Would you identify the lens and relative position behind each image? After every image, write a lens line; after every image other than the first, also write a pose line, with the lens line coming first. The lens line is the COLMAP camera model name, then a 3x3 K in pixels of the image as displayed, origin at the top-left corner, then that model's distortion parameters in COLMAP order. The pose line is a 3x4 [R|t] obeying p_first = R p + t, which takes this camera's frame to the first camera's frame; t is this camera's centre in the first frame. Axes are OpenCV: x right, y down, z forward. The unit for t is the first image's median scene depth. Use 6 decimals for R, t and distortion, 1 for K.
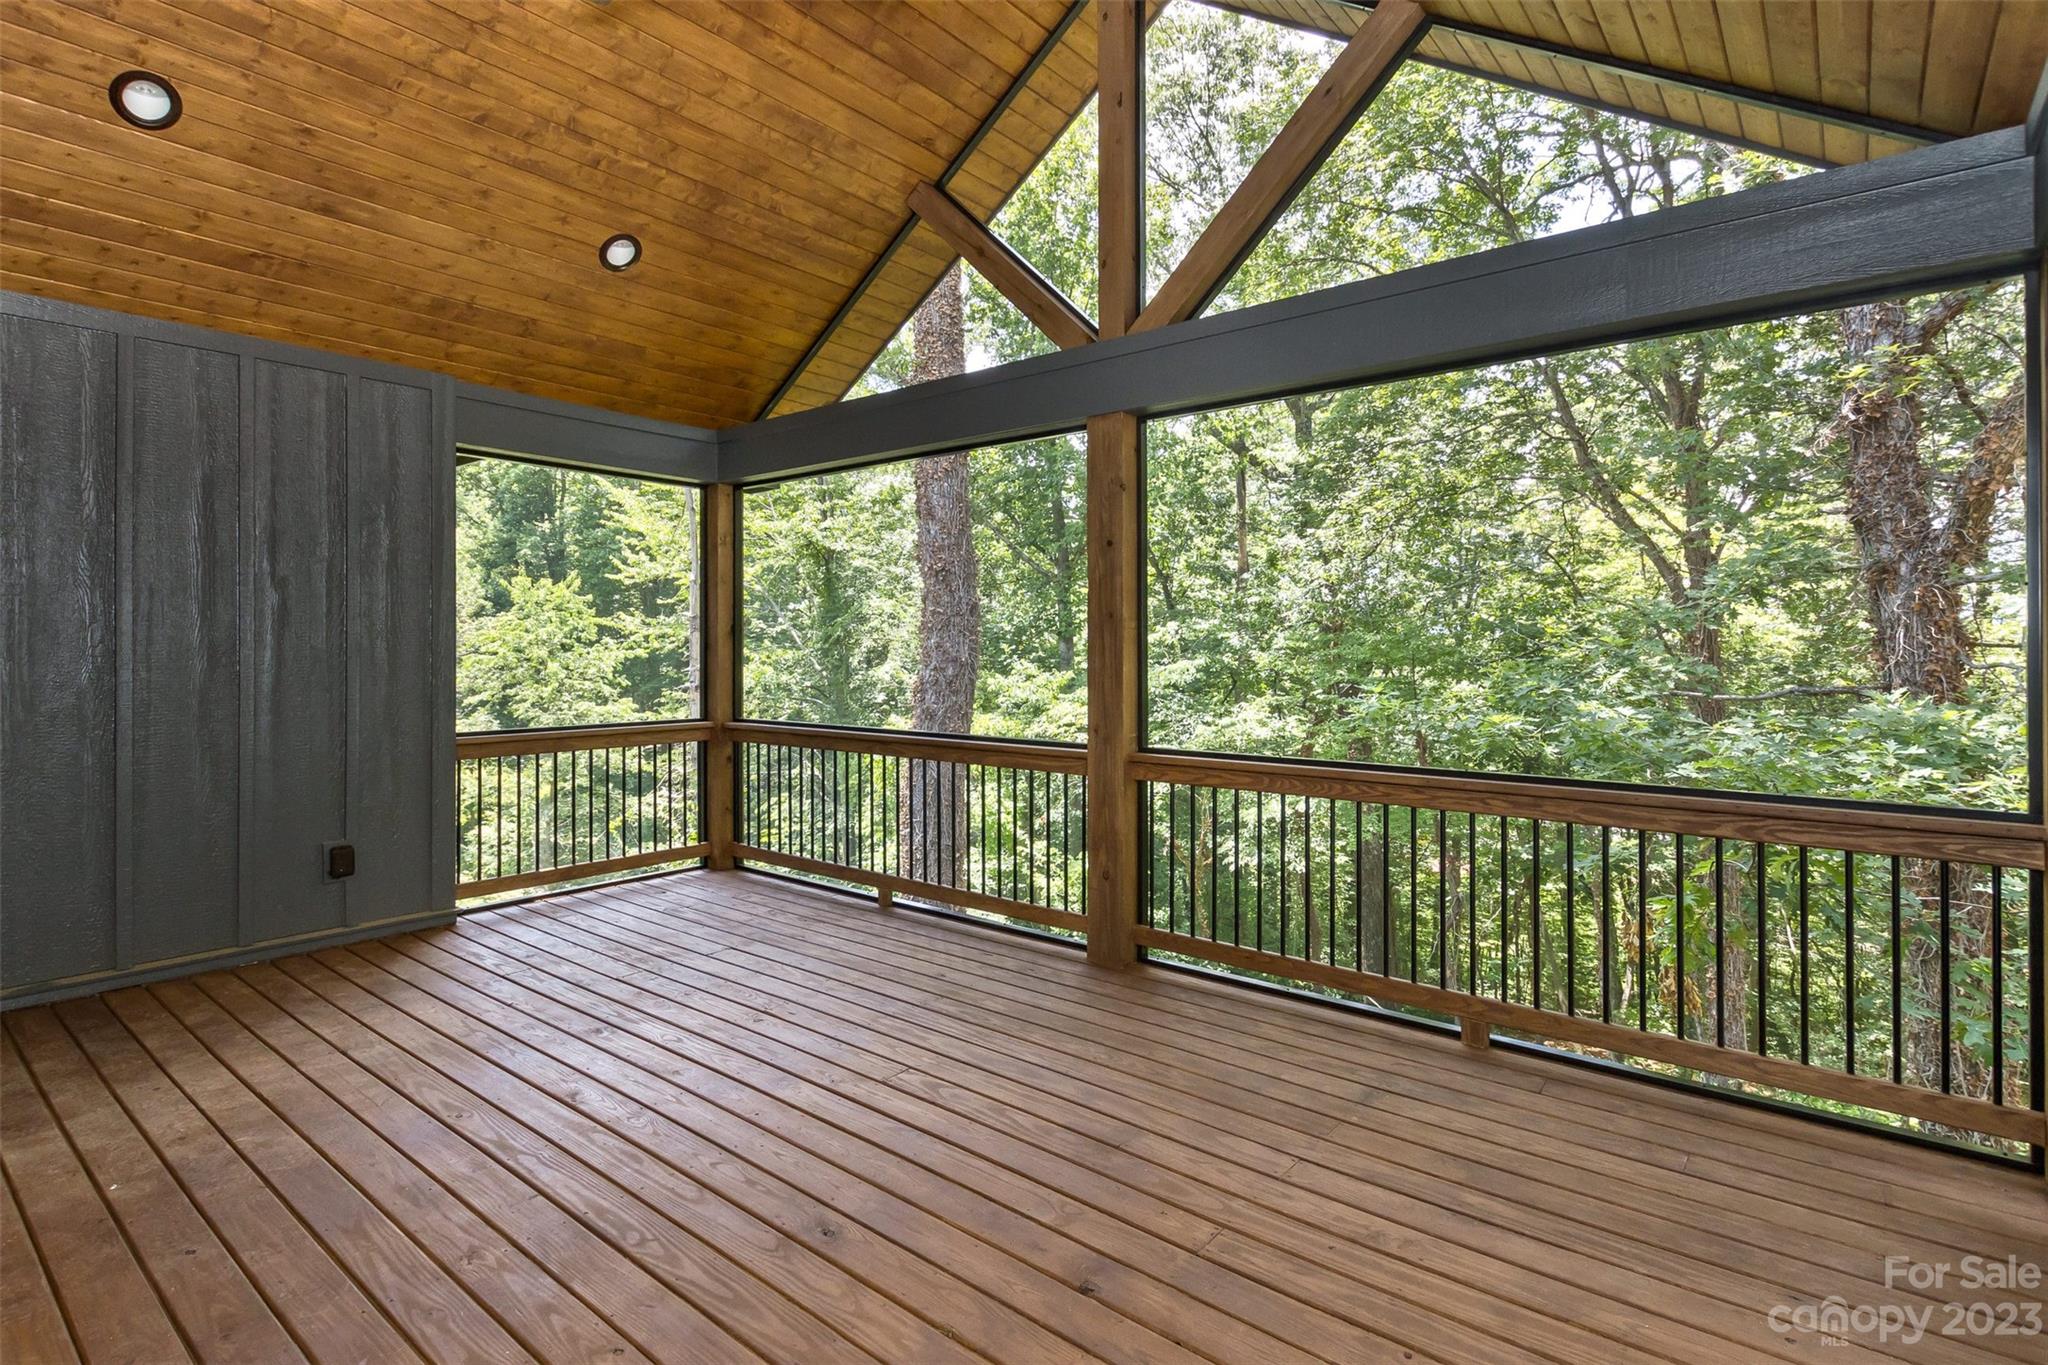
lens RADIAL K [[986.5, 0, 982.7], [0, 986.5, 639.9], [0, 0, 1]] dist [0.004858, 0.000329]
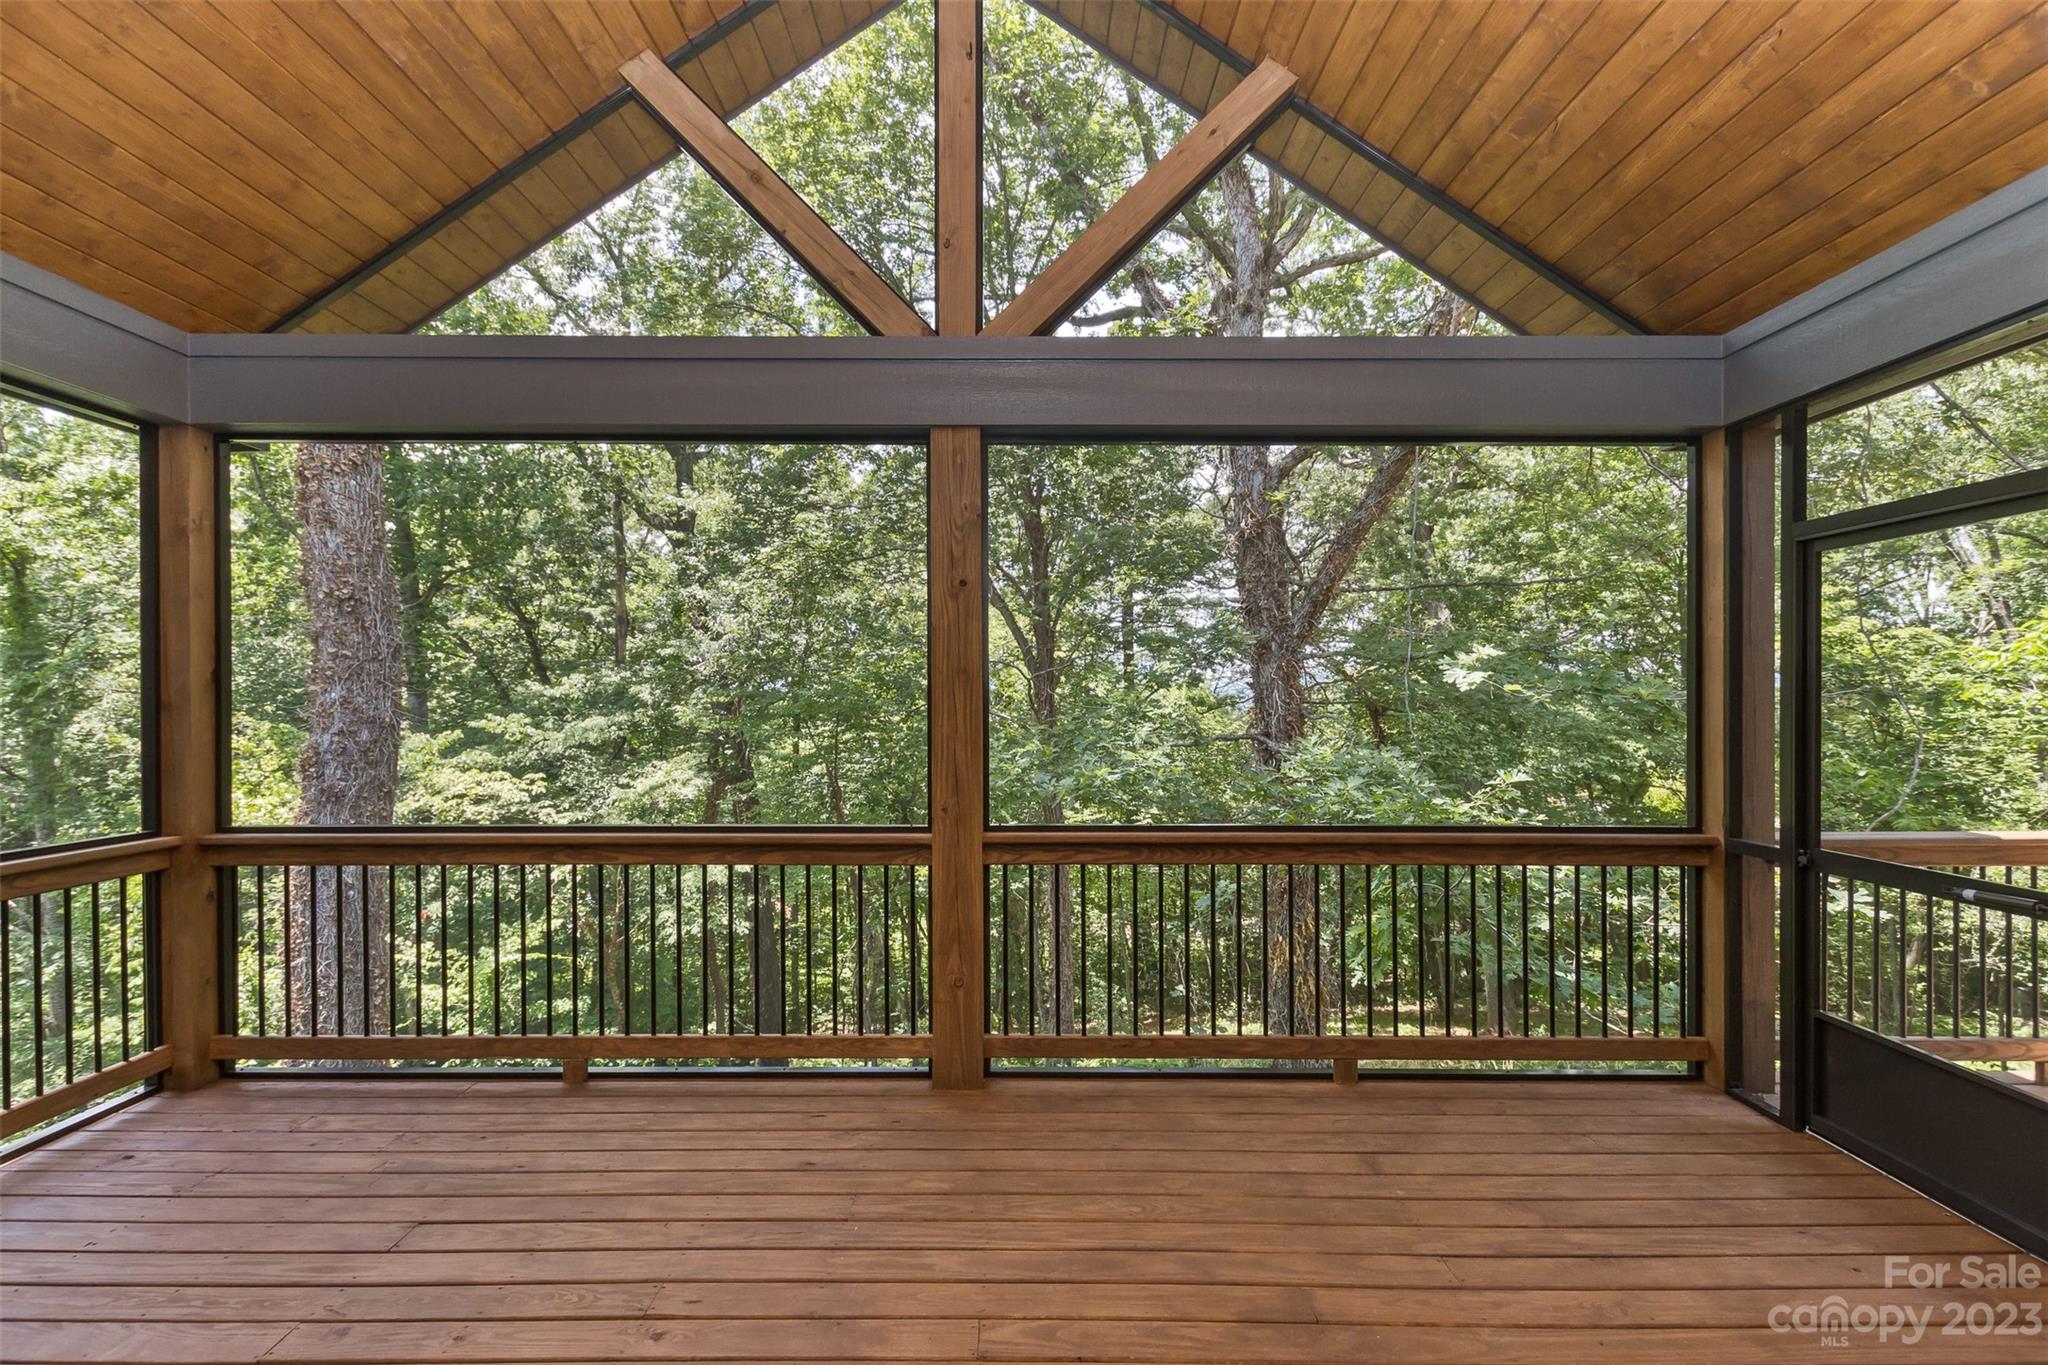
lens RADIAL K [[986.5, 0, 1019.8], [0, 986.5, 700.1], [0, 0, 1]] dist [0.004858, 0.000329]
pose [[0.771305, 0.001862, 0.636463, -0.254144], [-0.006147, 0.999971, 0.004523, -0.002868], [-0.636436, -0.007401, 0.771294, 0.230015]]
